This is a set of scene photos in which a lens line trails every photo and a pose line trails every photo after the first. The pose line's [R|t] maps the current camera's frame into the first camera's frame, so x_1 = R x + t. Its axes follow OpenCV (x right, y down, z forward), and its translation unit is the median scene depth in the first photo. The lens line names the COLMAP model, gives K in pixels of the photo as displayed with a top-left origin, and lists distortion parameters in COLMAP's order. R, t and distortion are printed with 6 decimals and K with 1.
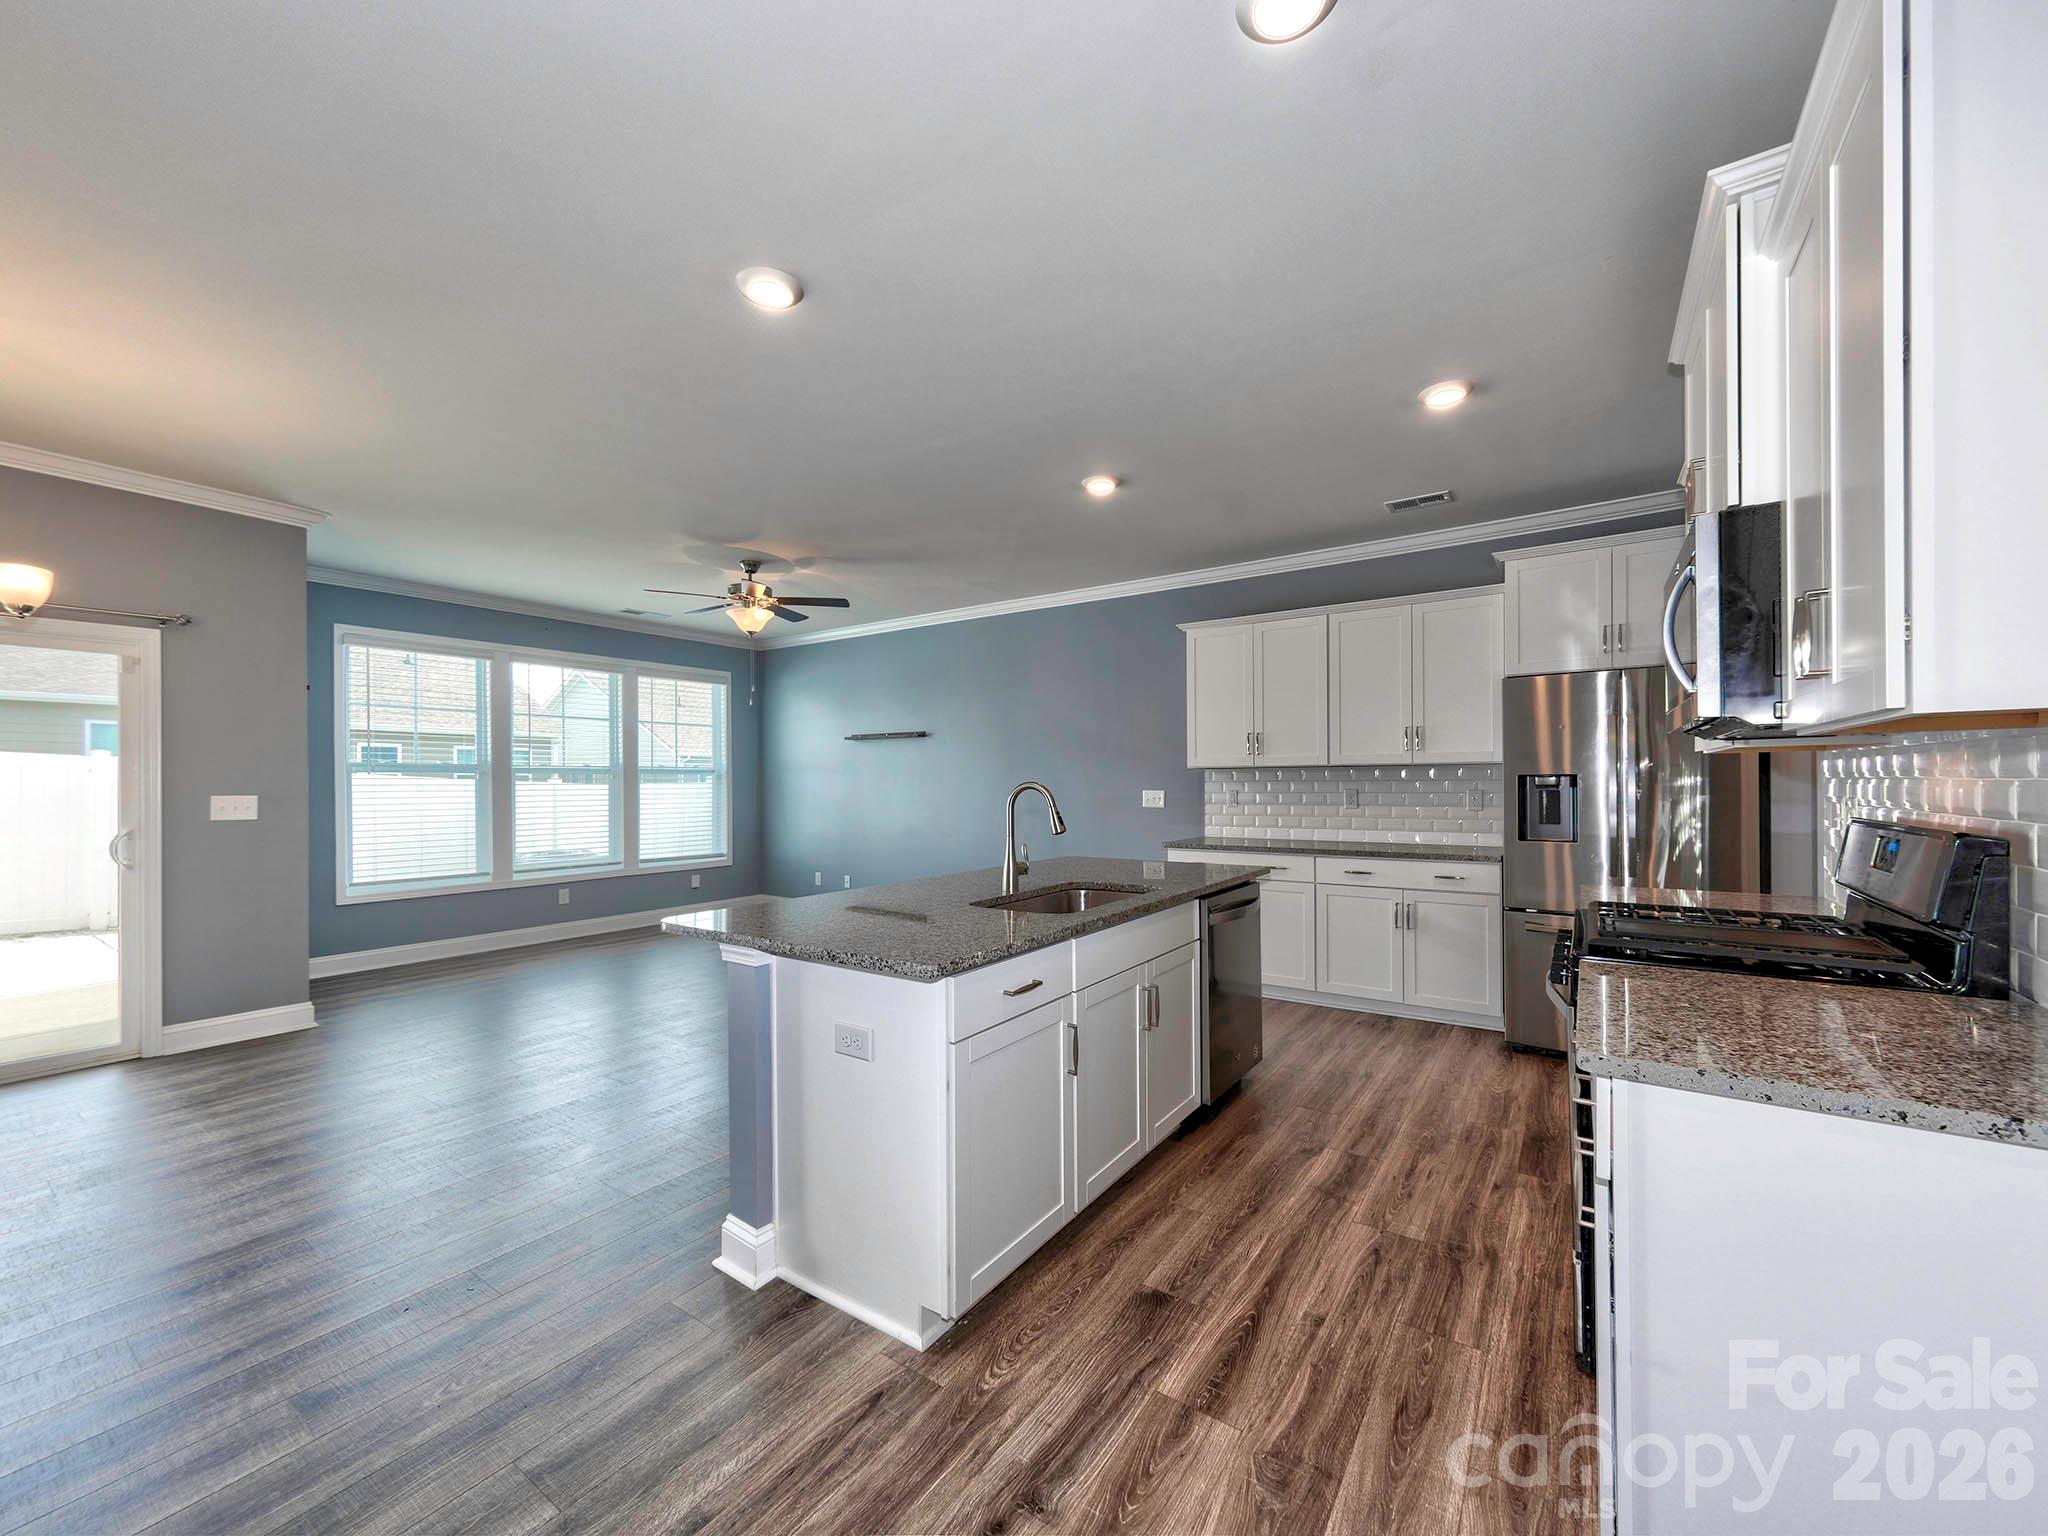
lens RADIAL K [[805.3, 0, 1026.2], [0, 805.3, 780.4], [0, 0, 1]] dist [0.004815, -0.000382]
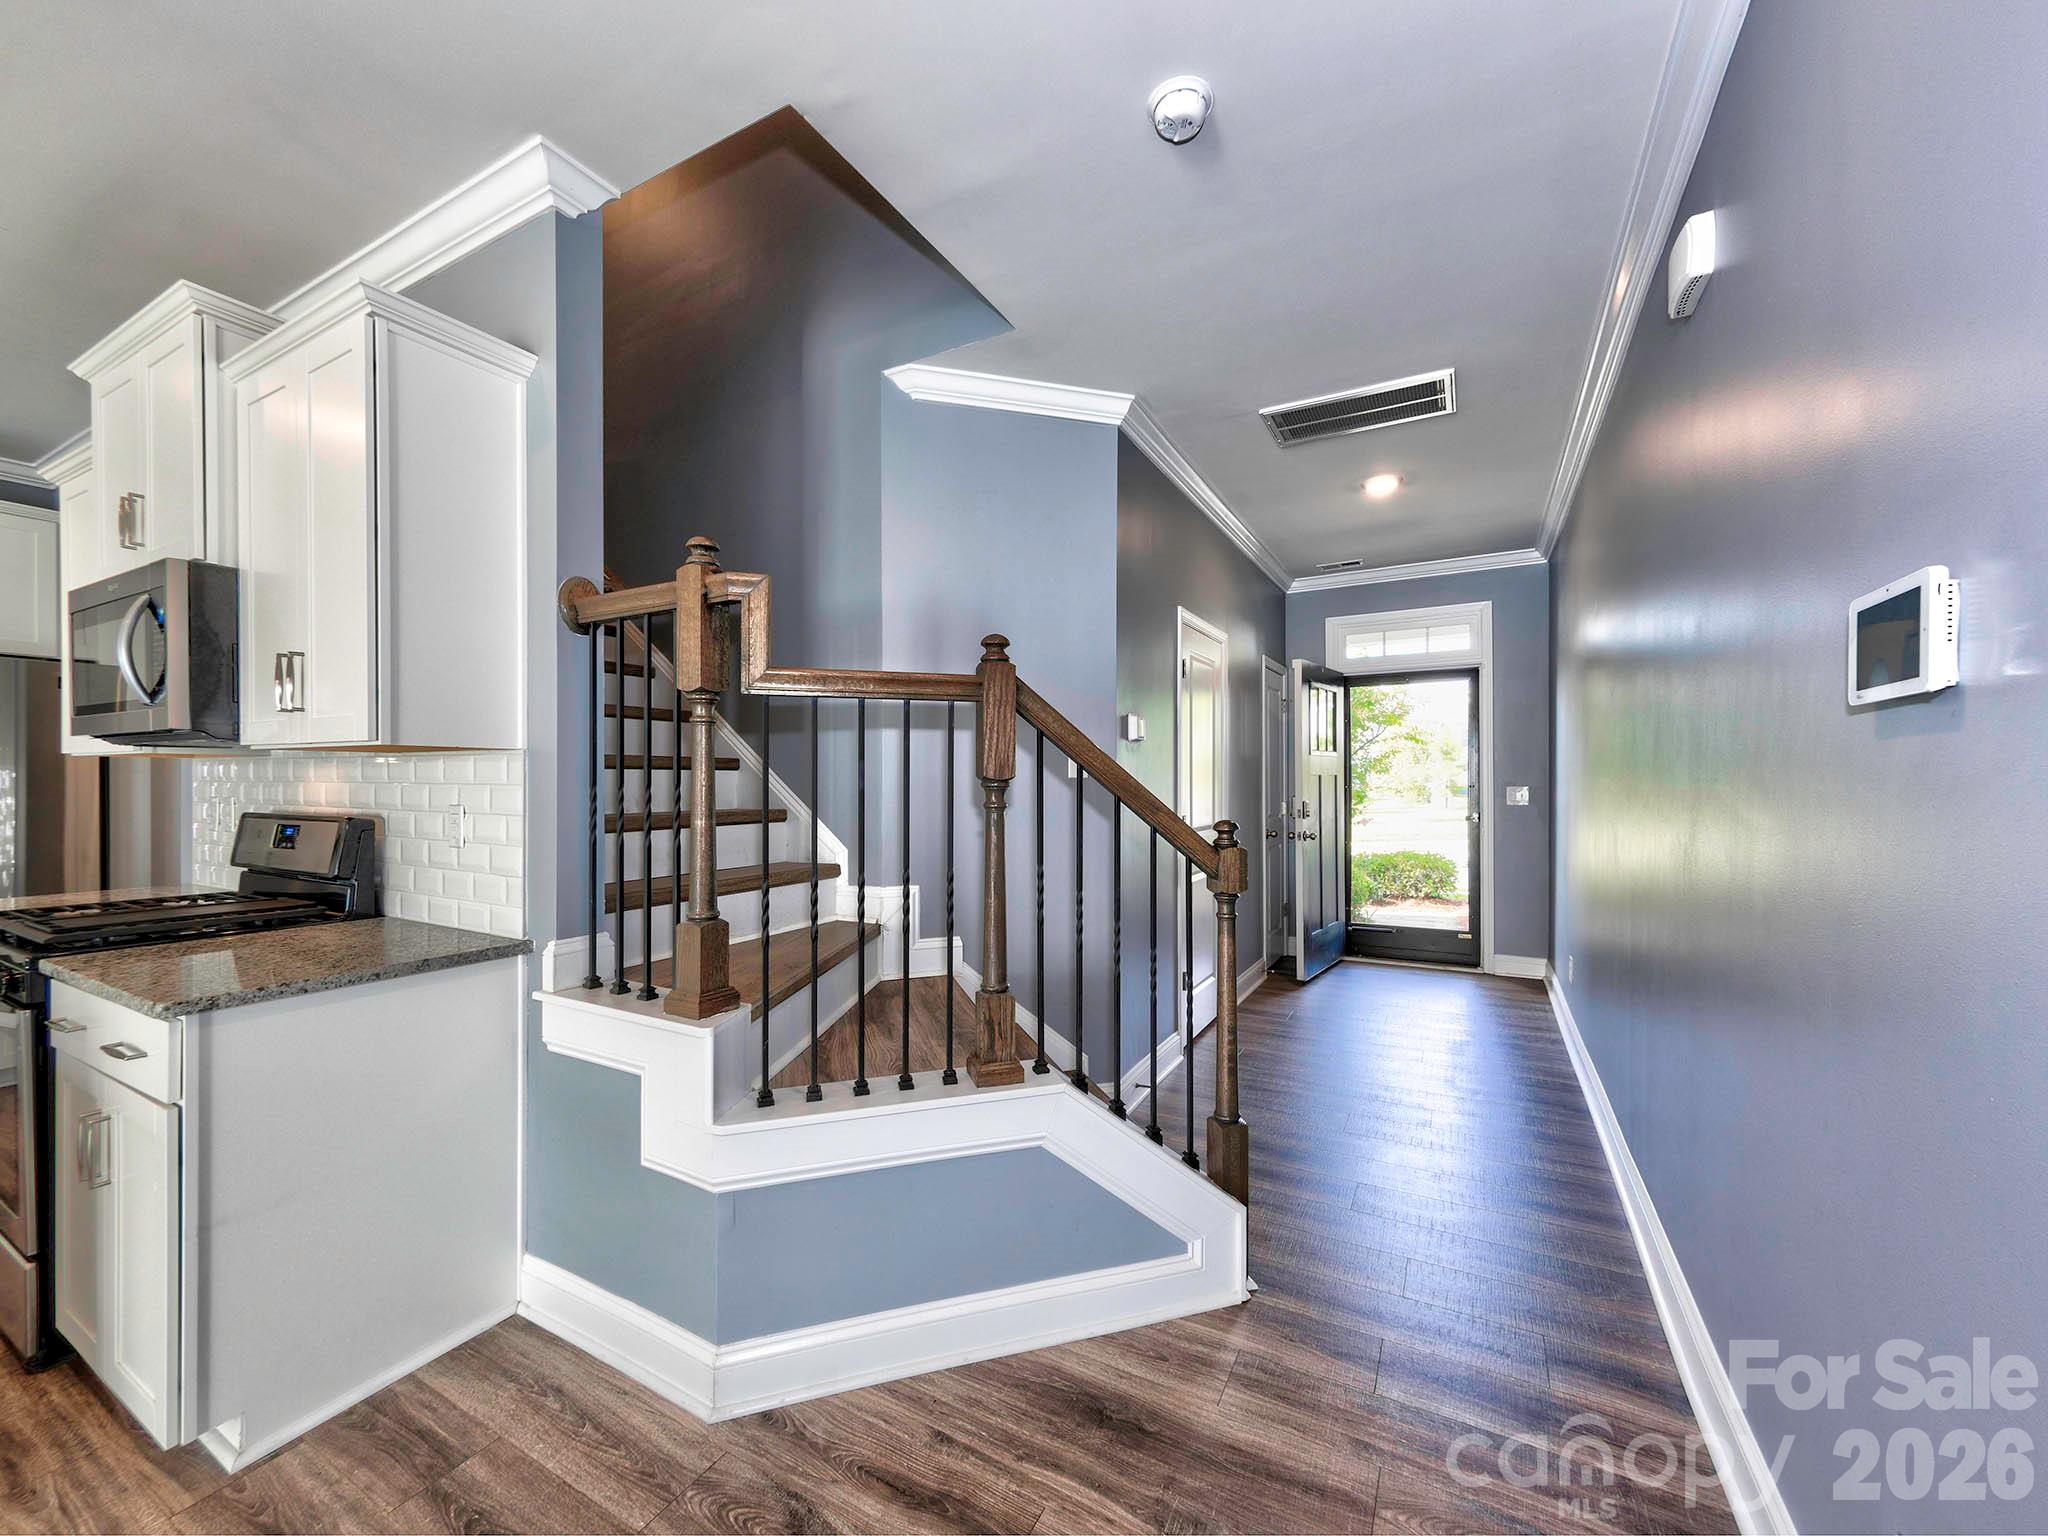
lens RADIAL K [[805.3, 0, 1026.2], [0, 805.3, 780.4], [0, 0, 1]] dist [0.004815, -0.000382]
pose [[-0.103128, 0.006311, 0.994648, -0.144472], [-0.005104, 0.999963, -0.006874, -0.001017], [-0.994655, -0.005786, -0.103092, -0.036871]]
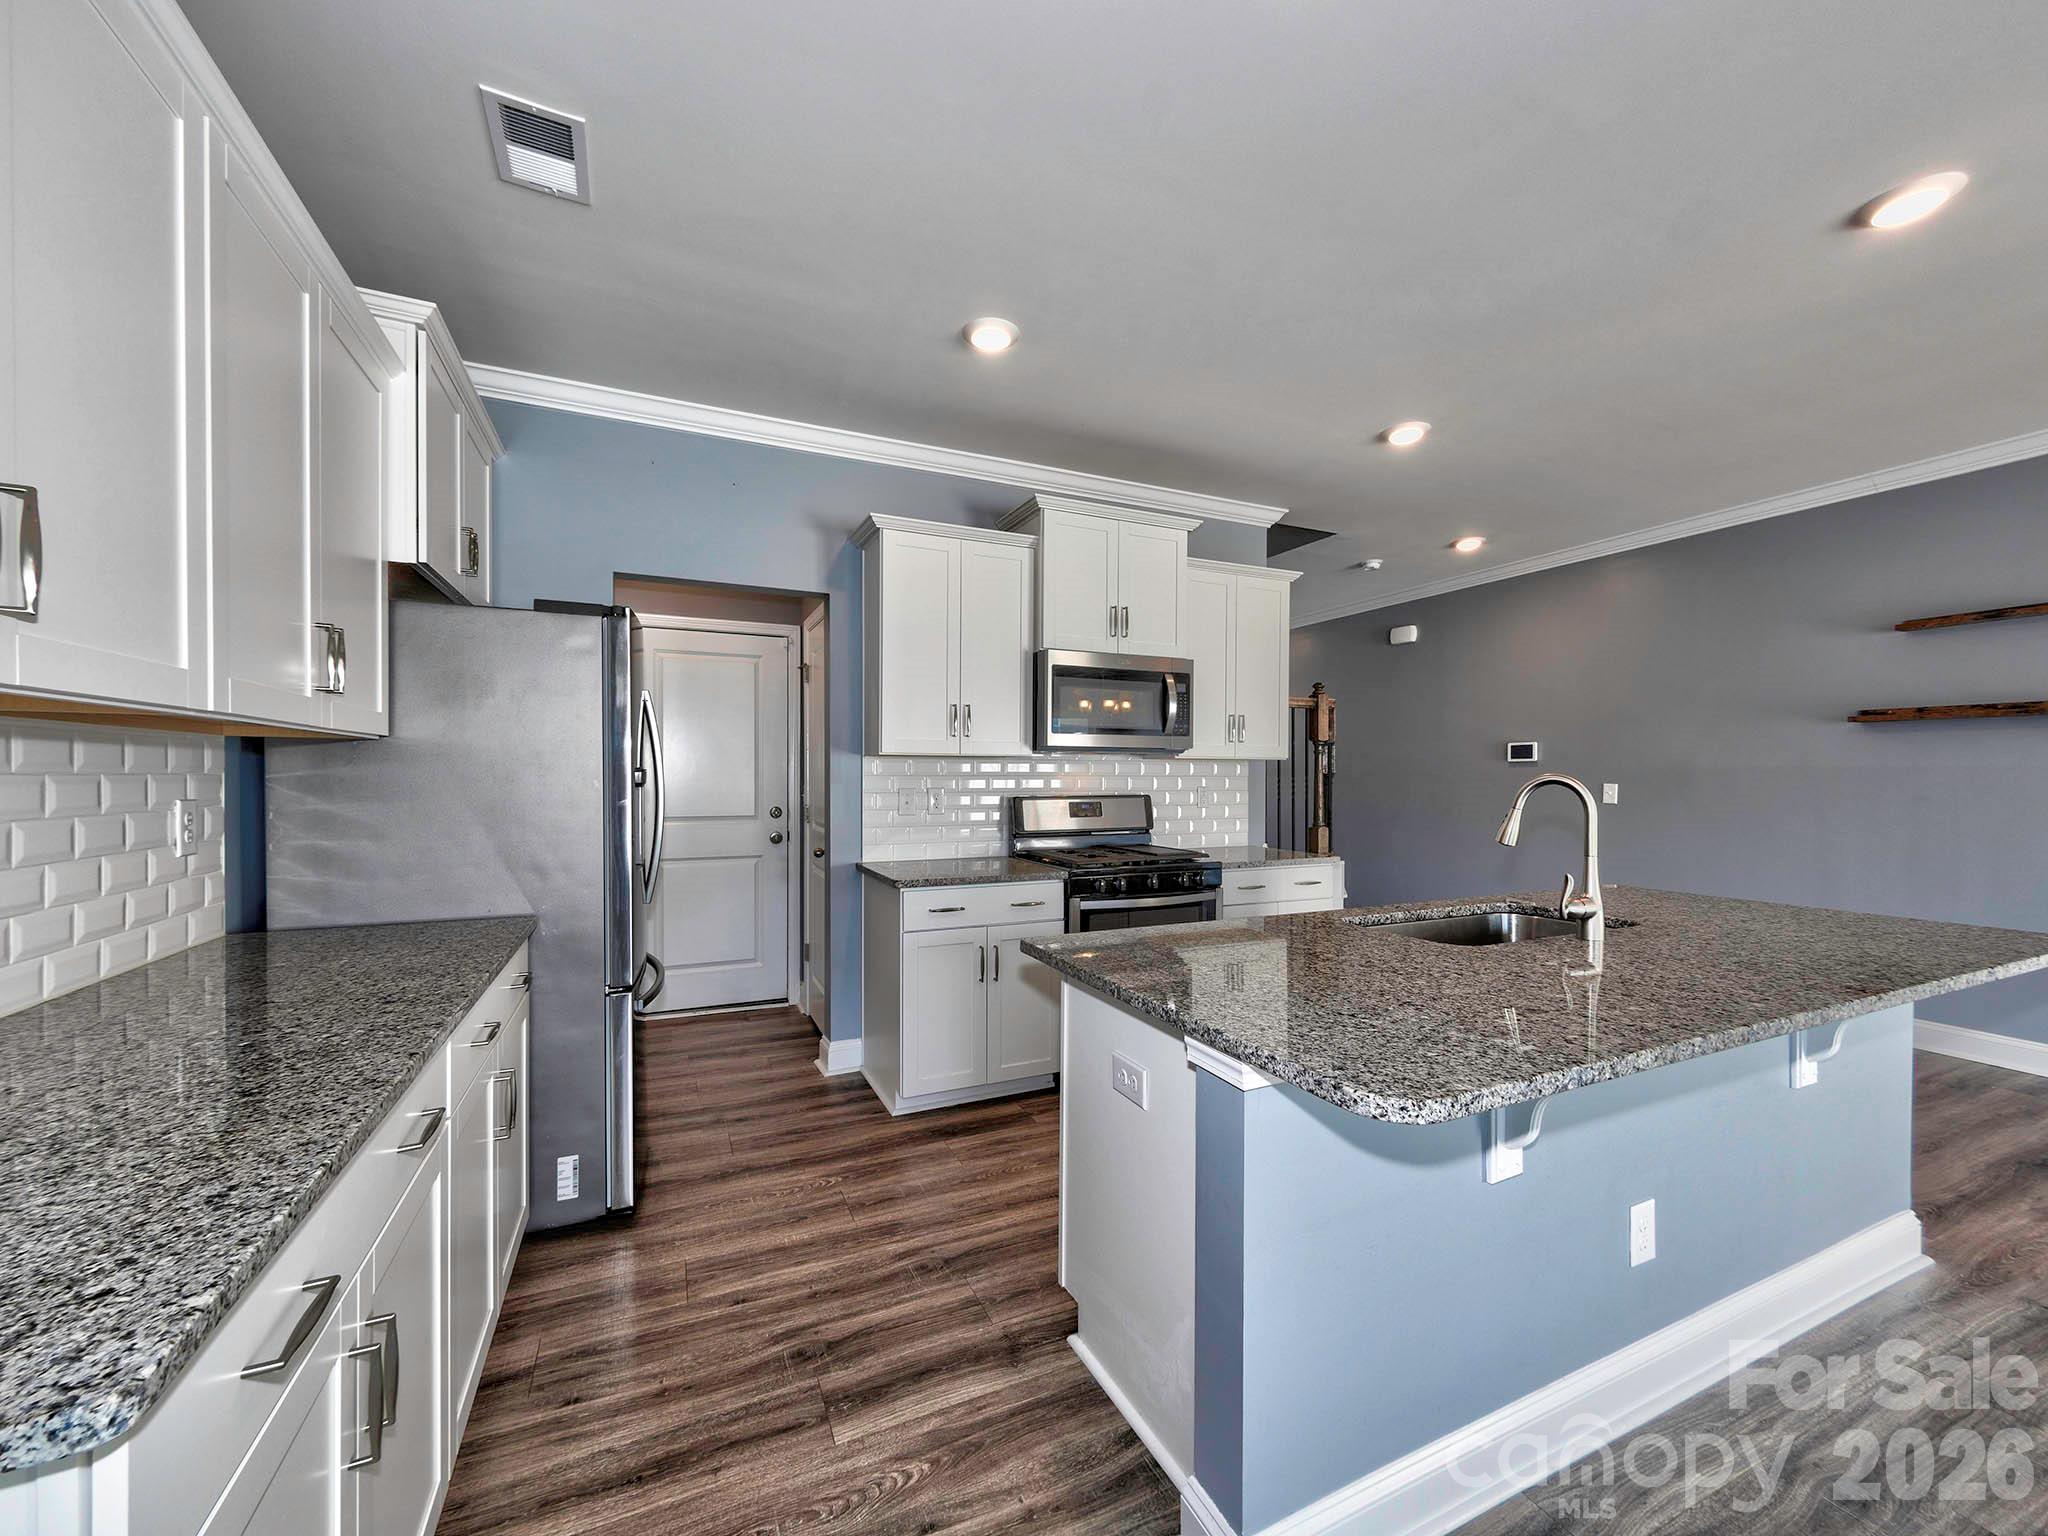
lens RADIAL K [[805.3, 0, 1026.2], [0, 805.3, 780.4], [0, 0, 1]] dist [0.004815, -0.000382]
pose [[-0.856875, 0.002757, 0.515516, 0.019921], [0.002487, 0.999996, -0.001213, 0.003662], [-0.515518, 0.000243, -0.856879, 0.996064]]
